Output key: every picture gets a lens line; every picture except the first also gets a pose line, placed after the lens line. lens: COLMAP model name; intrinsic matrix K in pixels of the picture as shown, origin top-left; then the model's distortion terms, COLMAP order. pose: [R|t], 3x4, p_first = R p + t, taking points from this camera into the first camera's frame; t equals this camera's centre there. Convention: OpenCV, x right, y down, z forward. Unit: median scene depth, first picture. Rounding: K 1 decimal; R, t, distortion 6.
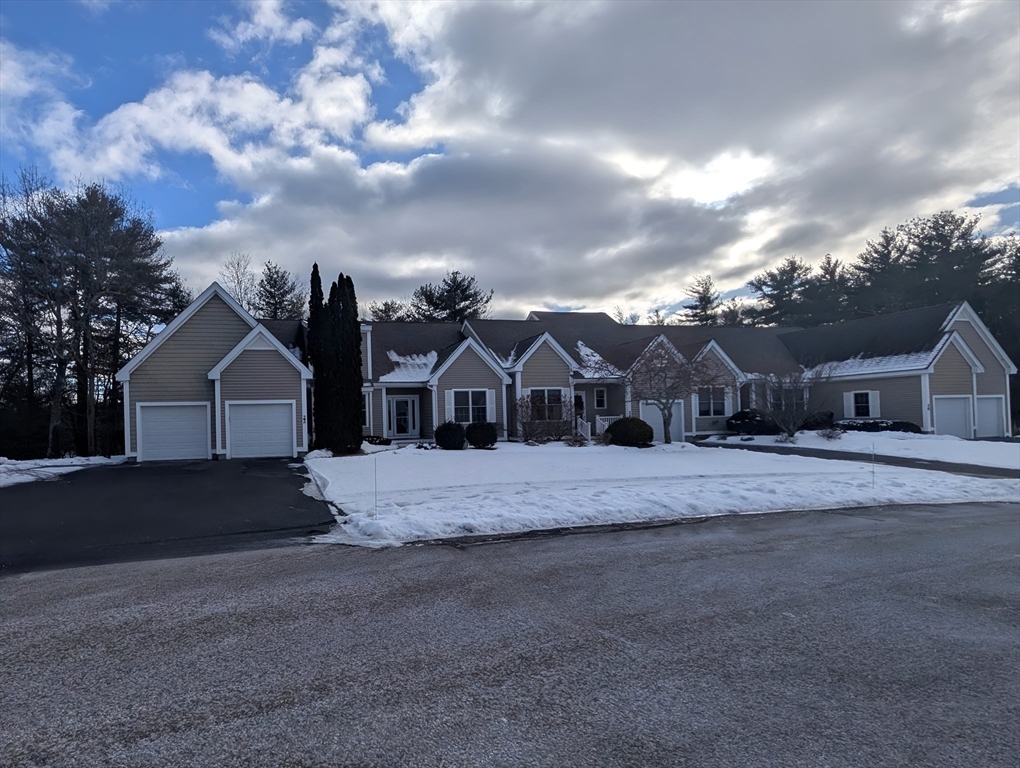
lens RADIAL K [[407.6, 0, 510.0], [0, 407.6, 384.0], [0, 0, 1]] dist [-0.016665, 0.000187]
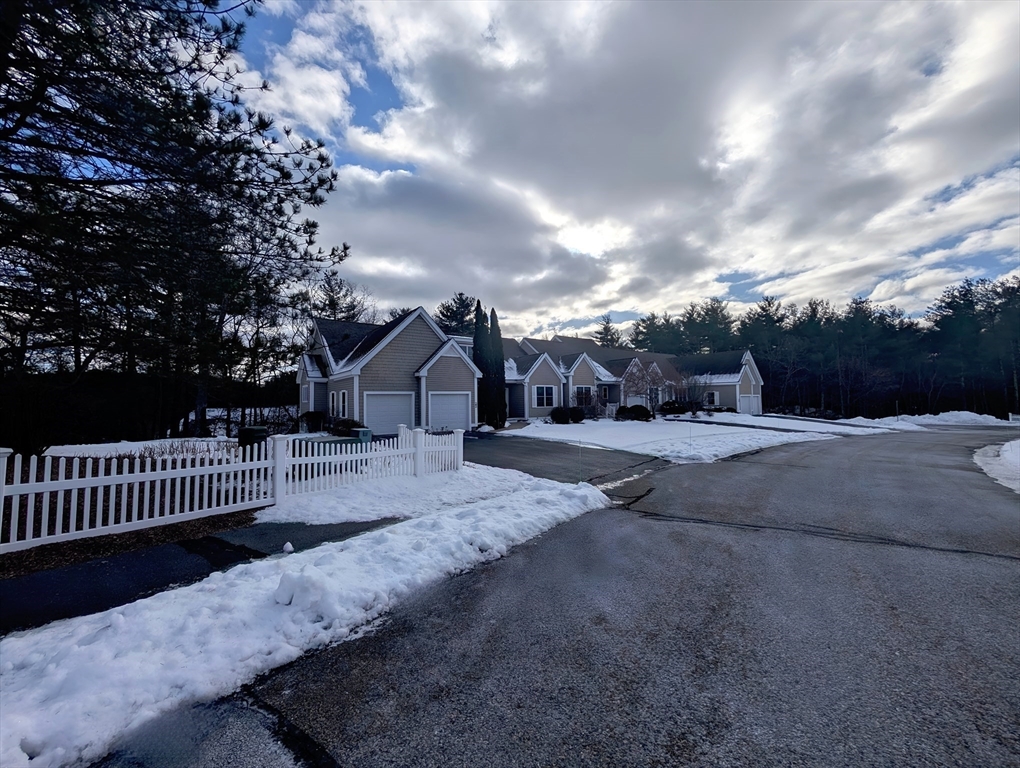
lens RADIAL K [[385.7, 0, 507.0], [0, 385.7, 385.4], [0, 0, 1]] dist [0.000626, 0.000017]
pose [[0.898906, 0.026412, 0.437344, -0.866884], [-0.042233, 0.998757, 0.026488, -0.021113], [-0.436100, -0.042281, 0.898904, -0.255313]]
